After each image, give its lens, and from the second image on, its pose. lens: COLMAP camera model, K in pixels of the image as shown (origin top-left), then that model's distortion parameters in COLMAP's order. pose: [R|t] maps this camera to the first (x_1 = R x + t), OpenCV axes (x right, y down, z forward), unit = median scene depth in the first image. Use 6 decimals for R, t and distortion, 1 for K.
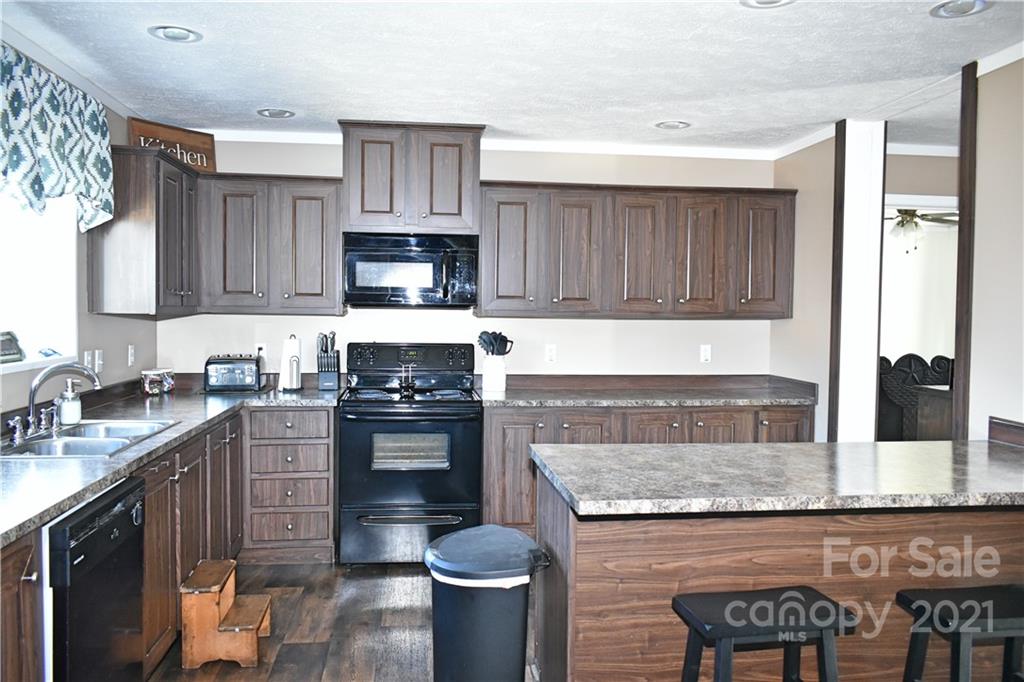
lens RADIAL K [[807.7, 0, 509.4], [0, 807.7, 340.3], [0, 0, 1]] dist [-0.018572, 0.007850]
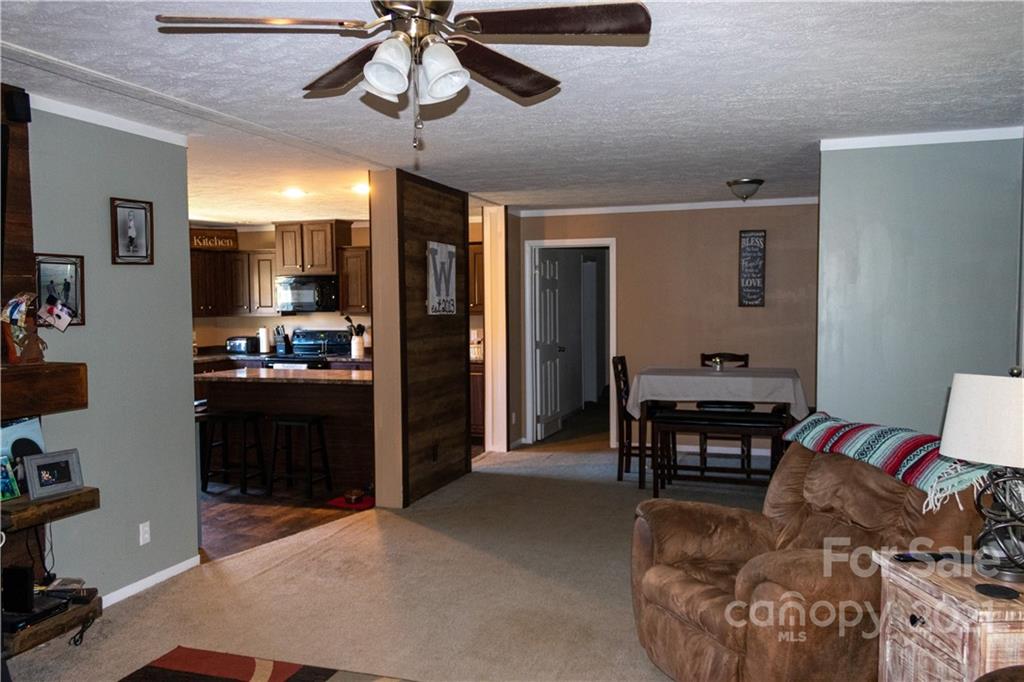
lens RADIAL K [[834.0, 0, 516.1], [0, 834.0, 338.1], [0, 0, 1]] dist [0.047832, -0.010502]
pose [[0.910829, -0.005290, -0.412750, 1.246236], [0.006702, 0.999976, 0.001974, 0.024145], [0.412730, -0.004564, 0.910842, -0.708656]]
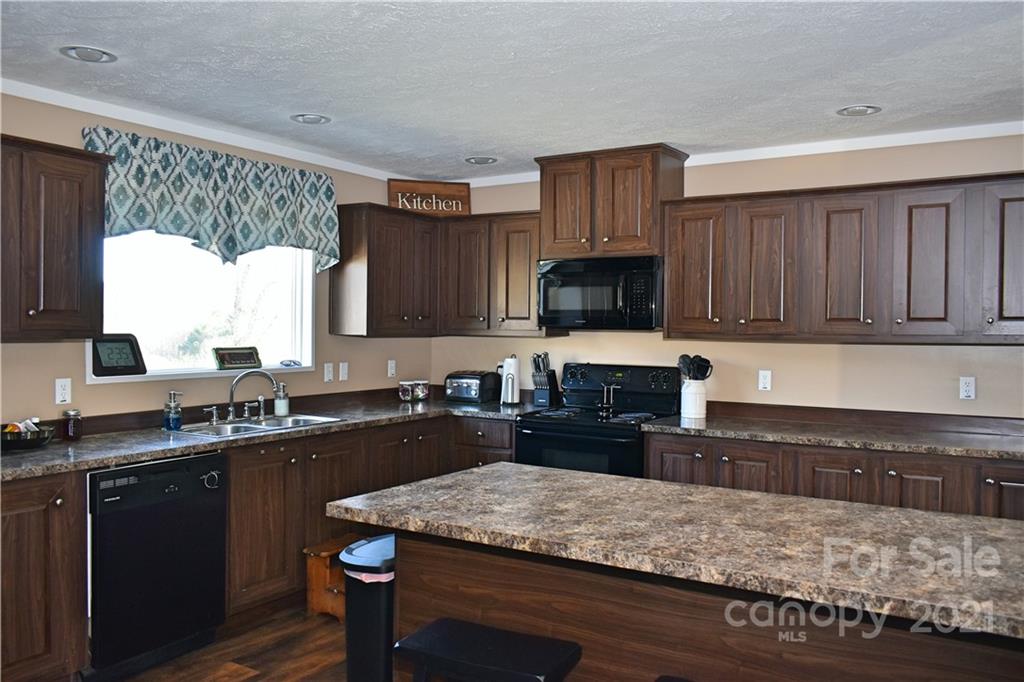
lens RADIAL K [[807.7, 0, 512.8], [0, 807.7, 339.1], [0, 0, 1]] dist [-0.018572, 0.007850]
pose [[0.784061, 0.004765, -0.620665, 0.440295], [-0.024256, 0.999442, -0.022969, -0.002658], [0.620209, 0.033064, 0.783739, 0.130999]]
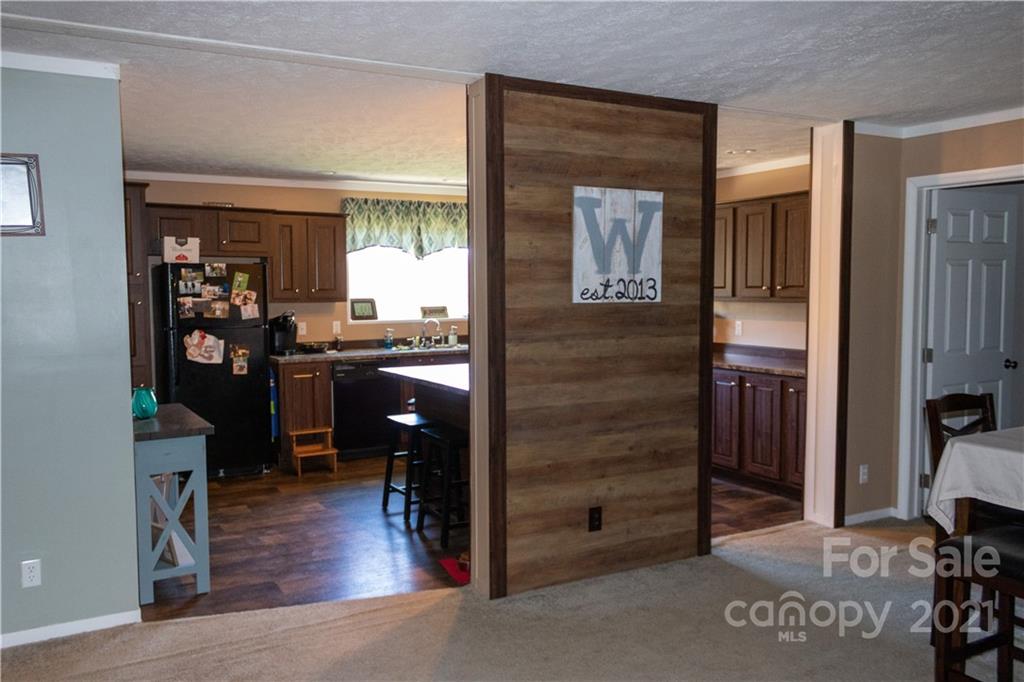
lens RADIAL K [[834.0, 0, 510.1], [0, 834.0, 336.0], [0, 0, 1]] dist [0.047832, -0.010502]
pose [[0.386789, 0.040524, -0.921277, 1.334387], [-0.024781, 0.999130, 0.033544, -0.007519], [0.921835, 0.009855, 0.387457, 0.144125]]
